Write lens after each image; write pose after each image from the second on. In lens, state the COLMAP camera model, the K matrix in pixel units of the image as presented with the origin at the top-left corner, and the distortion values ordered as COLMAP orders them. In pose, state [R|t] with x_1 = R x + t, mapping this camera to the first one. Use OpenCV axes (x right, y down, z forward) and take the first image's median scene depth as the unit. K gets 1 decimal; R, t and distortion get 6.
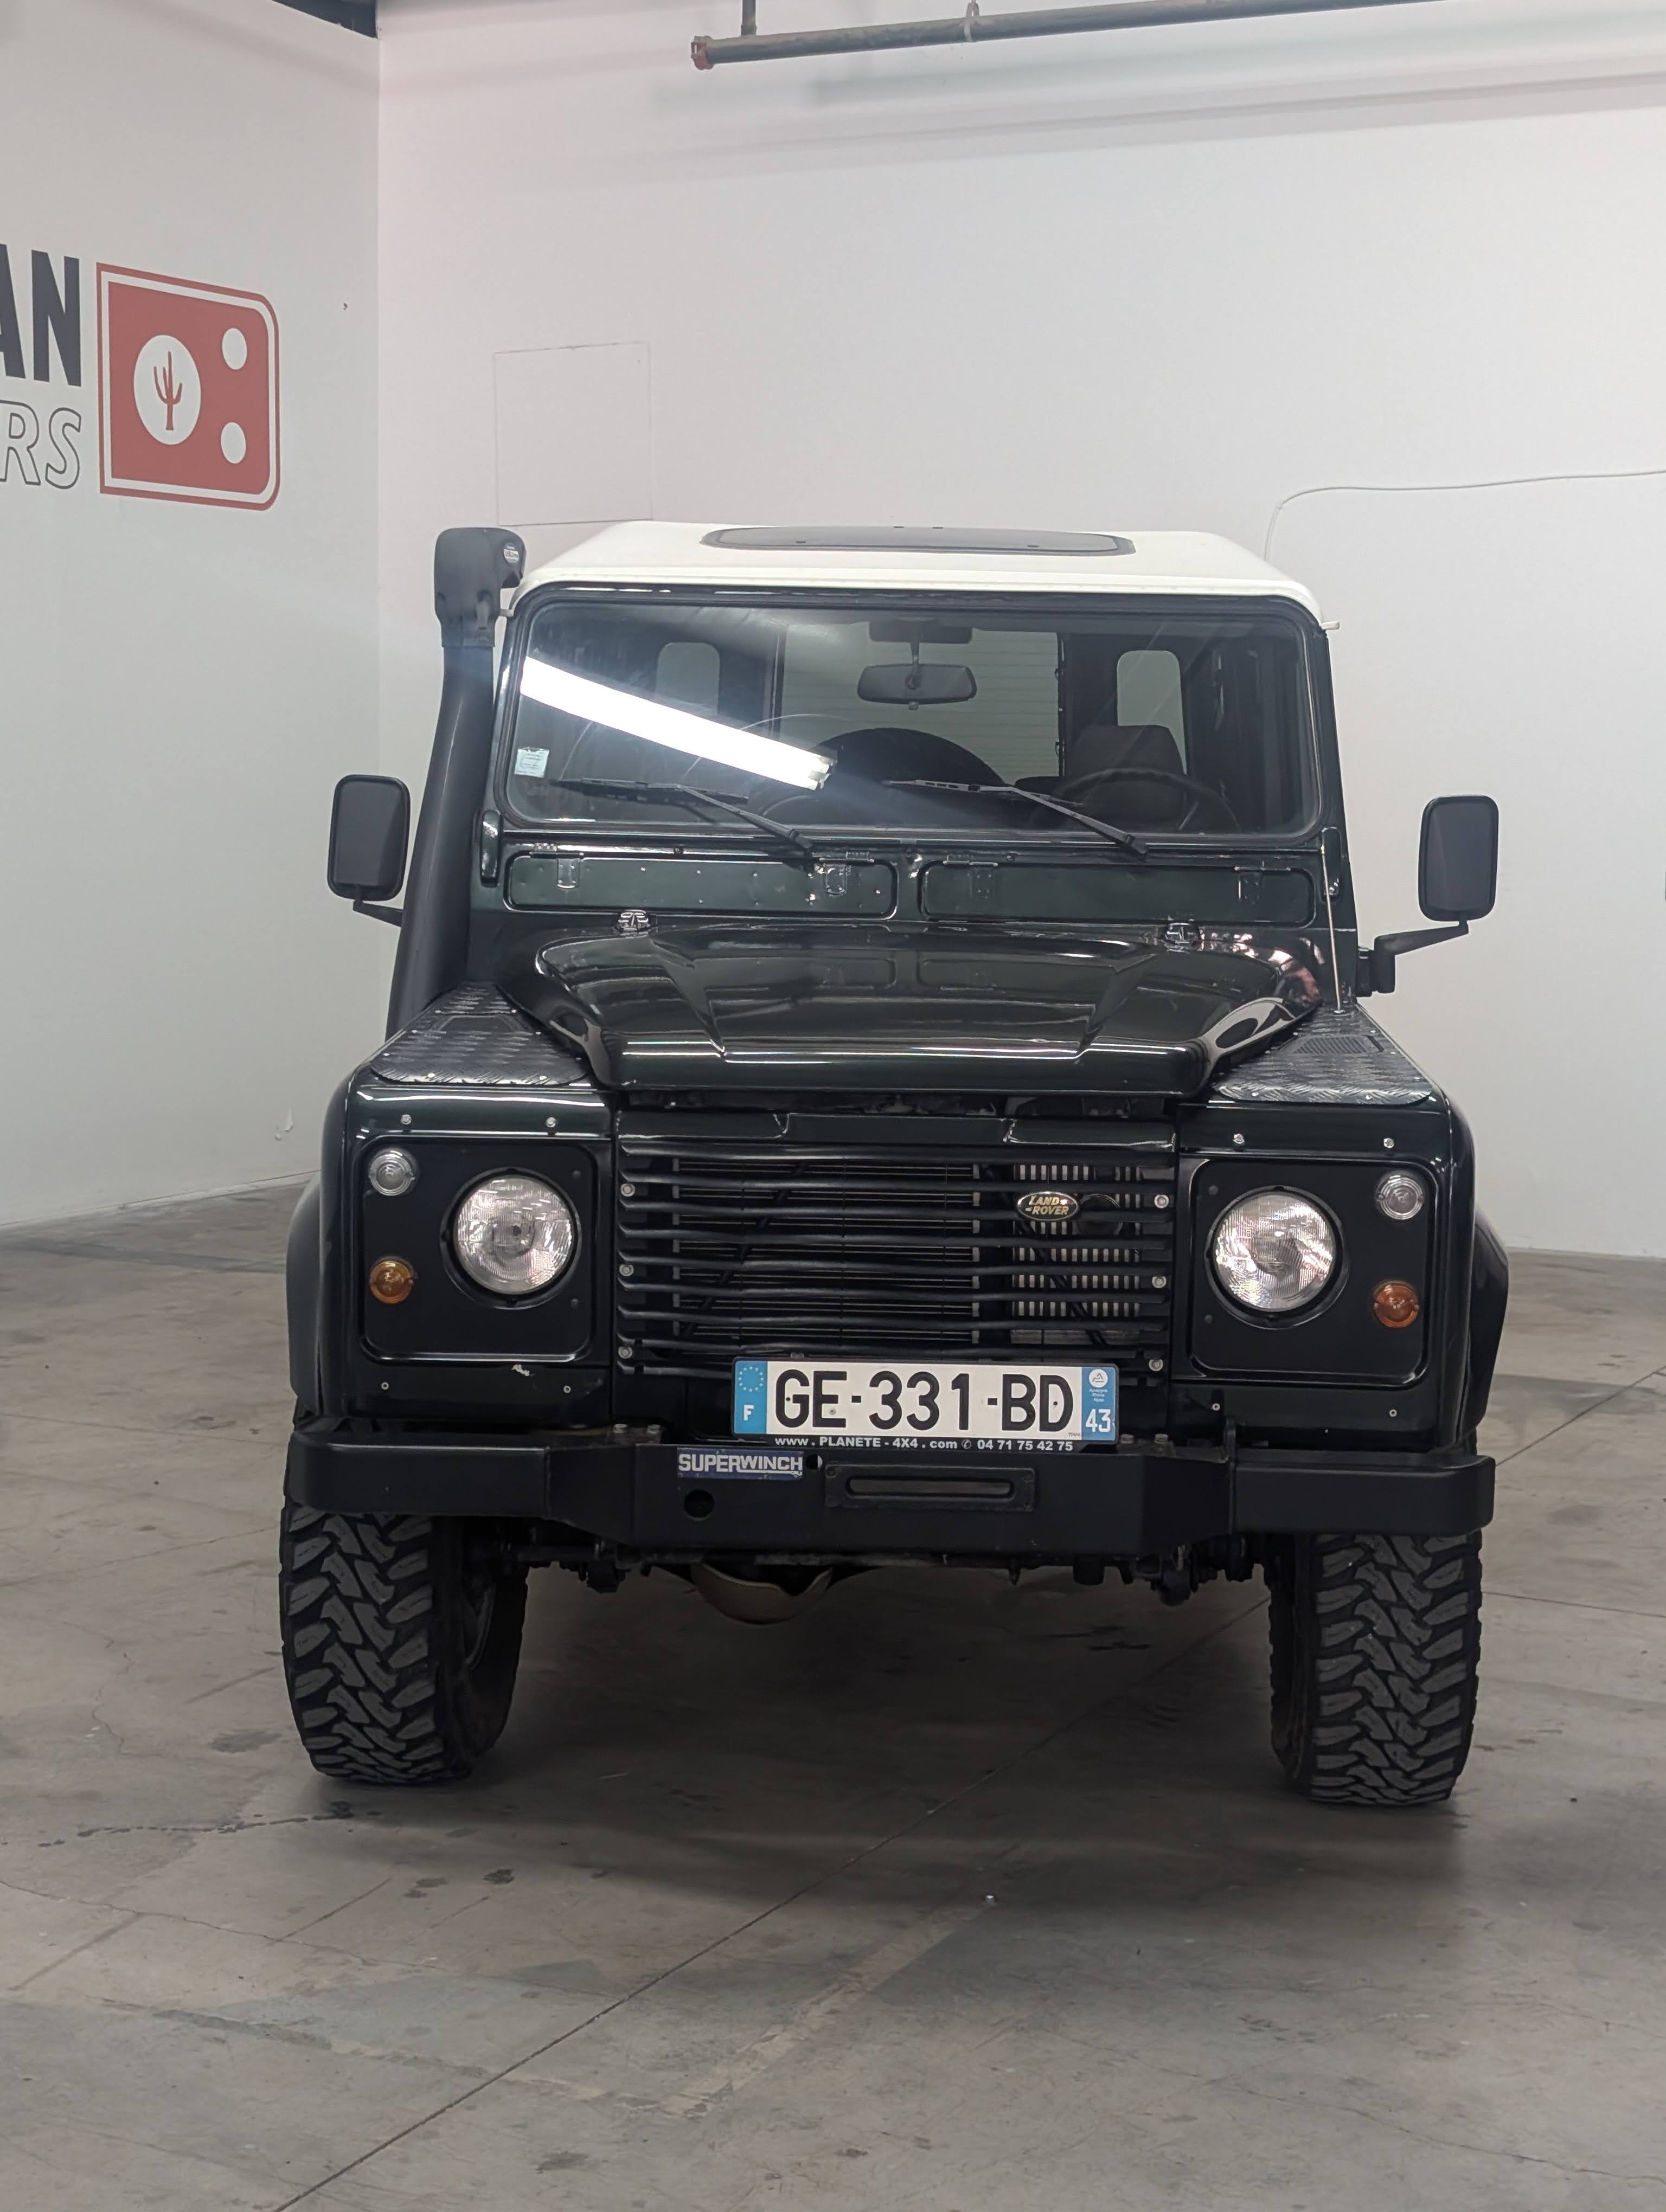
lens RADIAL K [[3626.1, 0, 843.2], [0, 3626.1, 1083.2], [0, 0, 1]] dist [0.053613, 0.000000]
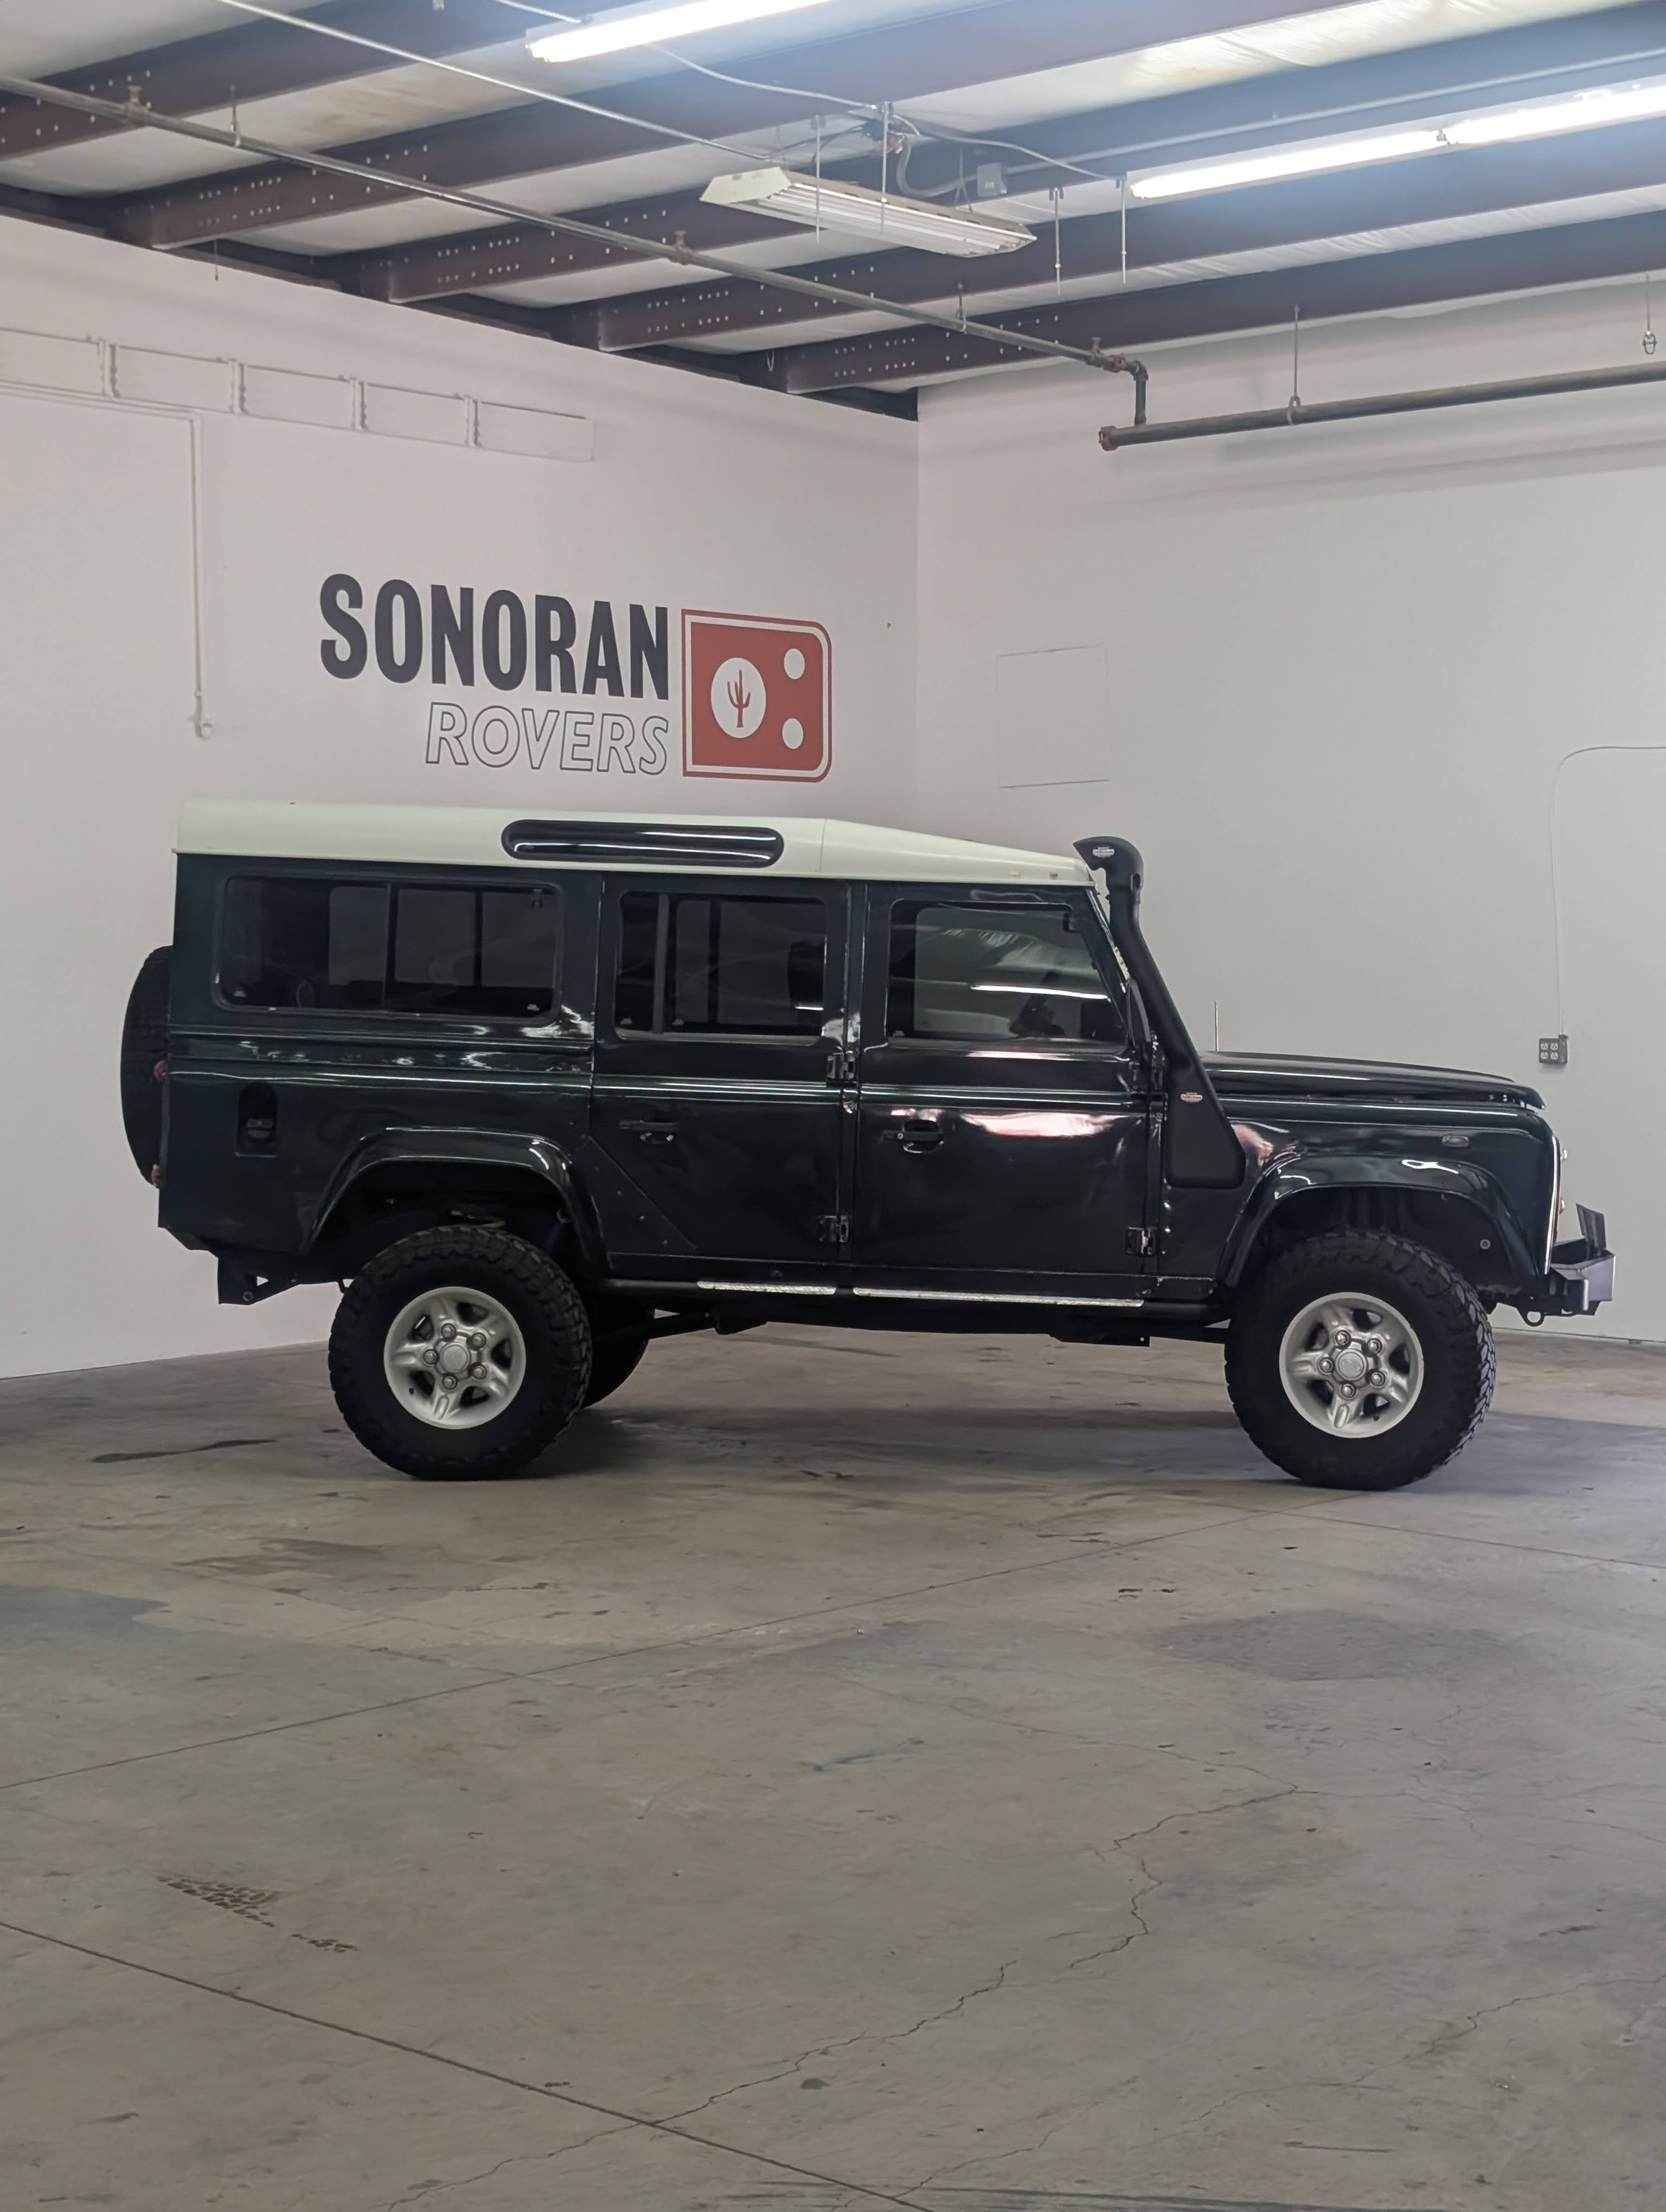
lens RADIAL K [[3626.1, 0, 832.4], [0, 3626.1, 1113.6], [0, 0, 1]] dist [0.053613, 0.000000]
pose [[0.966038, -0.000326, -0.258401, 0.198699], [-0.011893, 0.998883, -0.045724, 0.024524], [0.258127, 0.047244, 0.964955, -0.284194]]
